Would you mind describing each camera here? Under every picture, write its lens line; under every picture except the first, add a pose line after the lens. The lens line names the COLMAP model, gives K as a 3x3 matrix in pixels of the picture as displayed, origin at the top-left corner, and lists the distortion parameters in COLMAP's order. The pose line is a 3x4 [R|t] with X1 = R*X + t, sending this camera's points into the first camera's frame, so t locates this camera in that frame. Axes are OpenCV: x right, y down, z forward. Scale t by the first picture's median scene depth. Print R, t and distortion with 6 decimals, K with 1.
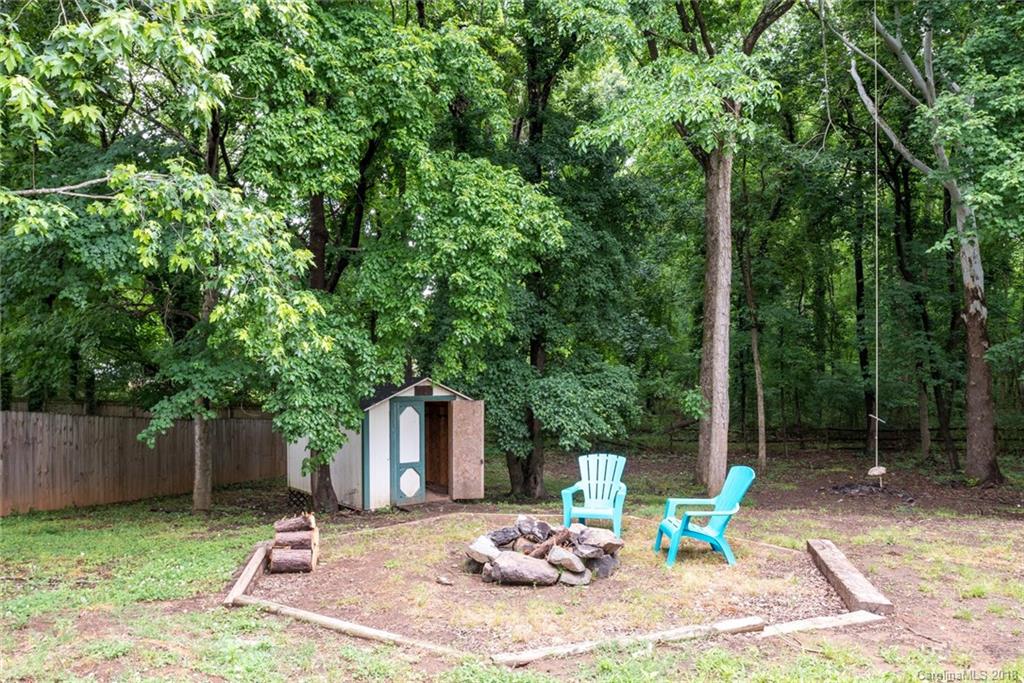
lens RADIAL K [[714.8, 0, 519.3], [0, 714.8, 344.6], [0, 0, 1]] dist [-0.008857, -0.014736]
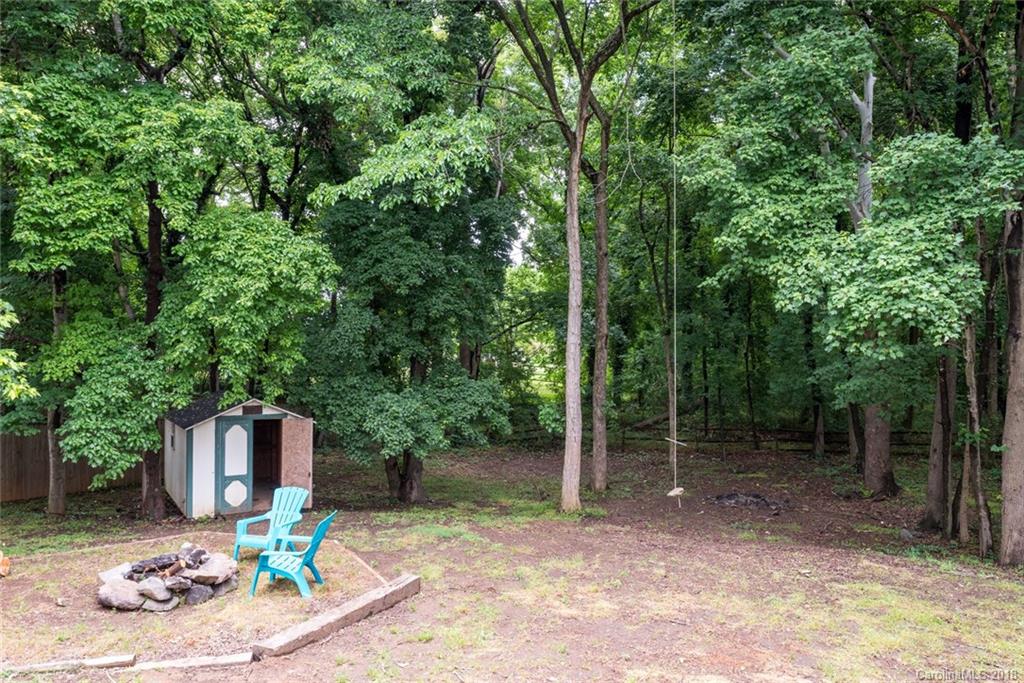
lens RADIAL K [[714.8, 0, 501.5], [0, 714.8, 338.5], [0, 0, 1]] dist [-0.008857, -0.014736]
pose [[0.997312, 0.005875, -0.073043, 0.341566], [-0.004785, 0.999875, 0.015088, -0.066402], [0.073122, -0.014698, 0.997215, -0.068522]]
